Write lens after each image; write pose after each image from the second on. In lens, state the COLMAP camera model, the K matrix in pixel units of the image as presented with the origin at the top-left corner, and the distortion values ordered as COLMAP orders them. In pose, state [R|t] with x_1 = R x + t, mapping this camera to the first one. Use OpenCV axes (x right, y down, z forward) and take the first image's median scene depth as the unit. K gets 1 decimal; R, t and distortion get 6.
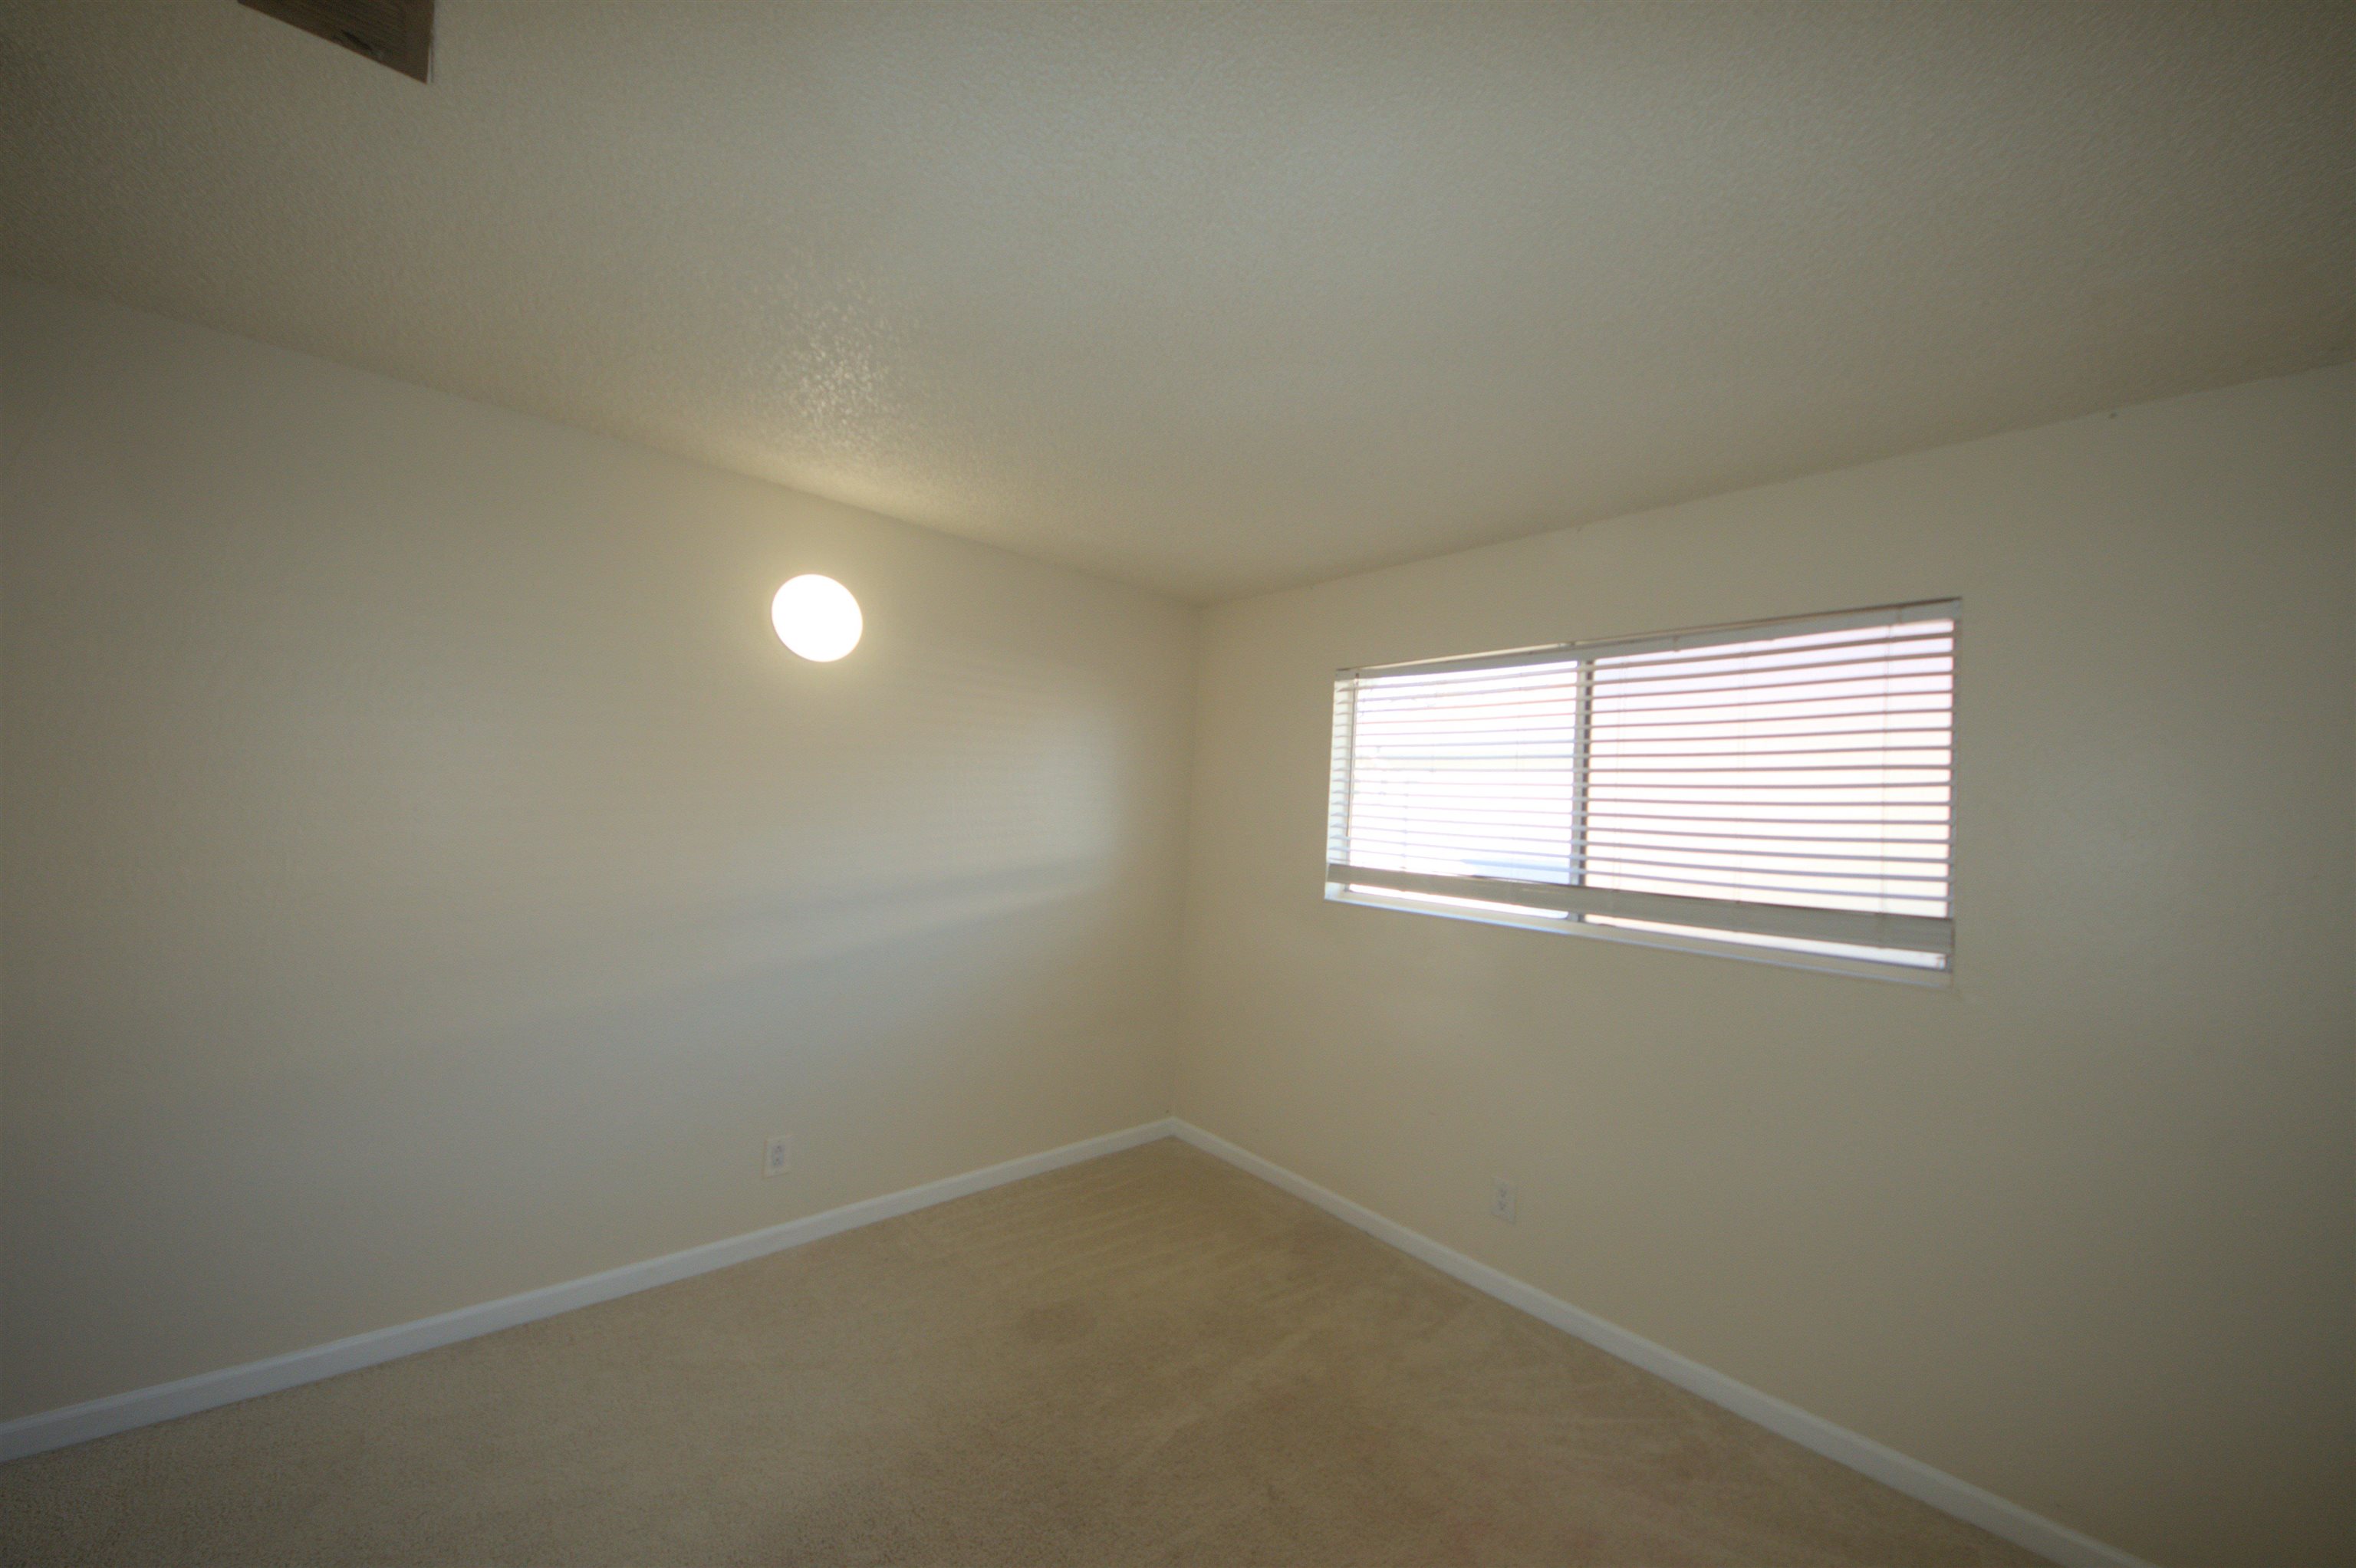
lens RADIAL K [[809.0, 0, 1181.5], [0, 809.0, 789.1], [0, 0, 1]] dist [-0.000636, -0.008689]
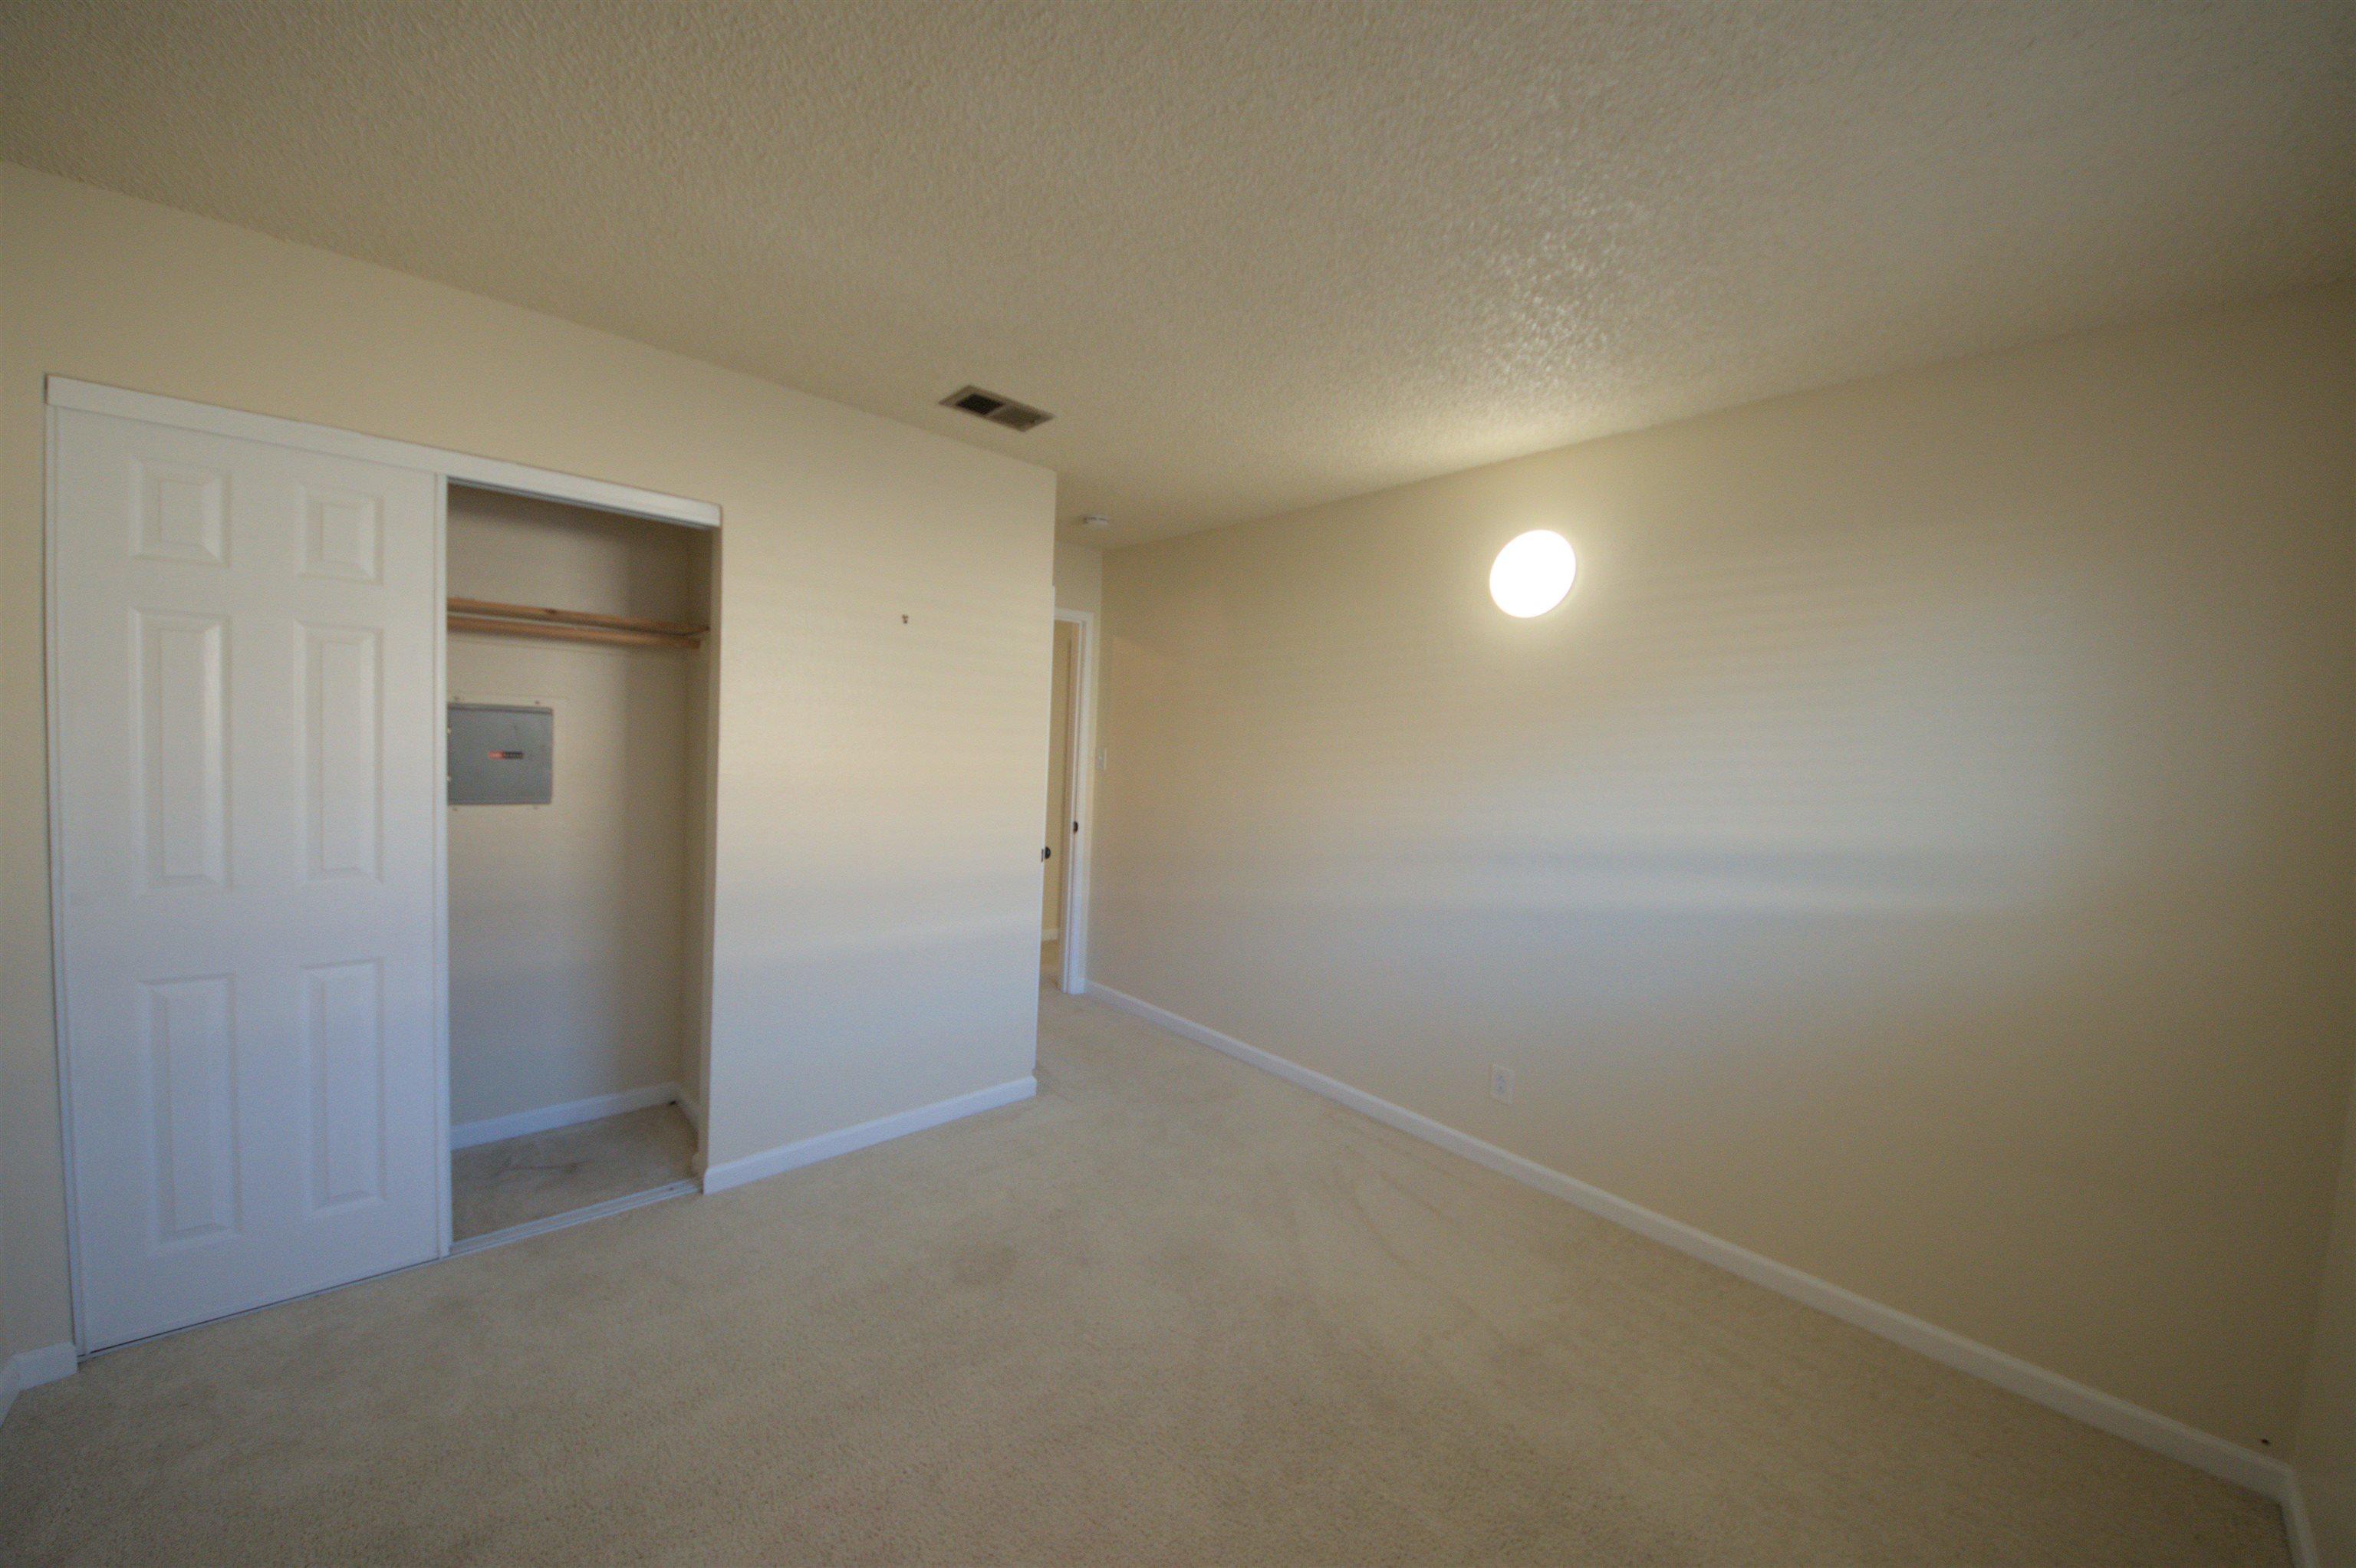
lens RADIAL K [[809.0, 0, 1181.5], [0, 809.0, 789.1], [0, 0, 1]] dist [-0.000636, -0.008689]
pose [[0.011051, 0.015010, -0.999826, 0.561067], [-0.017984, 0.999729, 0.014810, 0.052481], [0.999777, 0.017818, 0.011318, 0.551021]]
